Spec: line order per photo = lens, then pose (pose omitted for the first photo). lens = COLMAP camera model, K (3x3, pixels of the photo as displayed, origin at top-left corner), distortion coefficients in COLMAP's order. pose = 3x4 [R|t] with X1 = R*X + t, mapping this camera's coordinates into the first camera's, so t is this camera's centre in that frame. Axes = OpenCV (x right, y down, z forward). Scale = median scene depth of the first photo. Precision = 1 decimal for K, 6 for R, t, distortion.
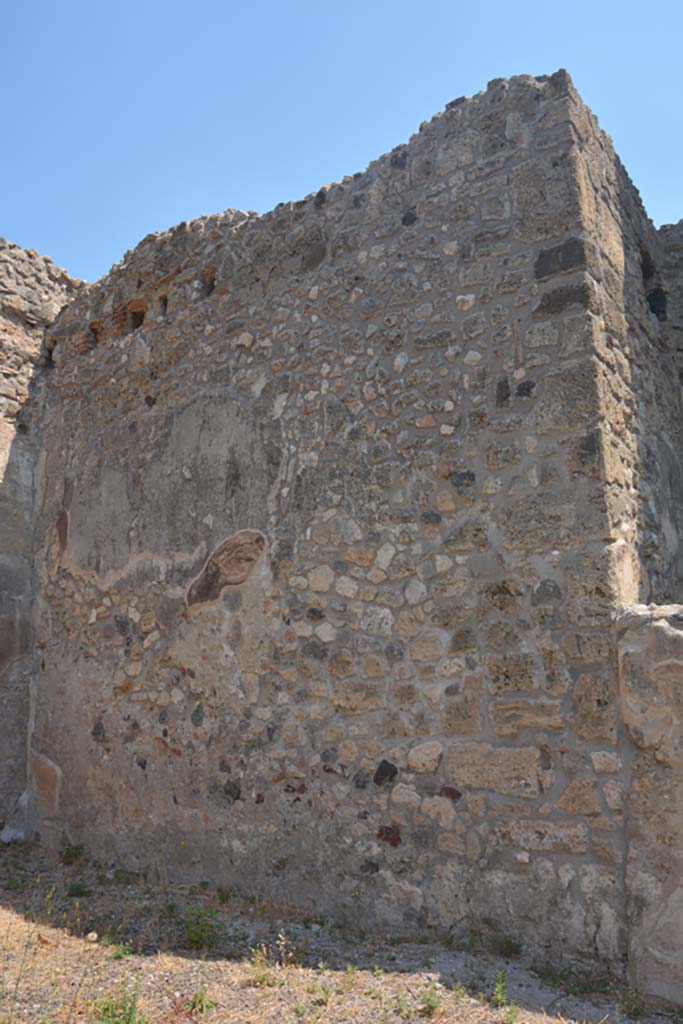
lens RADIAL K [[786.6, 0, 343.4], [0, 786.6, 513.4], [0, 0, 1]] dist [-0.113927, 0.054275]
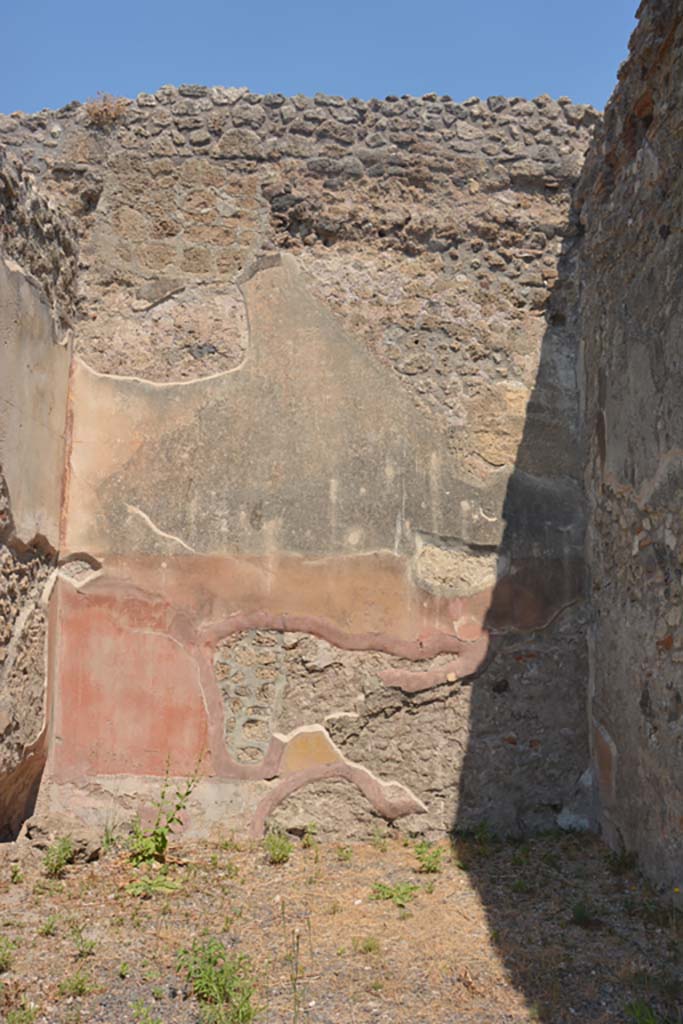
lens RADIAL K [[862.5, 0, 341.3], [0, 862.5, 508.3], [0, 0, 1]] dist [-0.079825, 0.048732]
pose [[0.622831, -0.076577, -0.778599, 0.124481], [0.133106, 0.991061, 0.009004, 0.047866], [0.770950, -0.109244, 0.627457, 0.252152]]
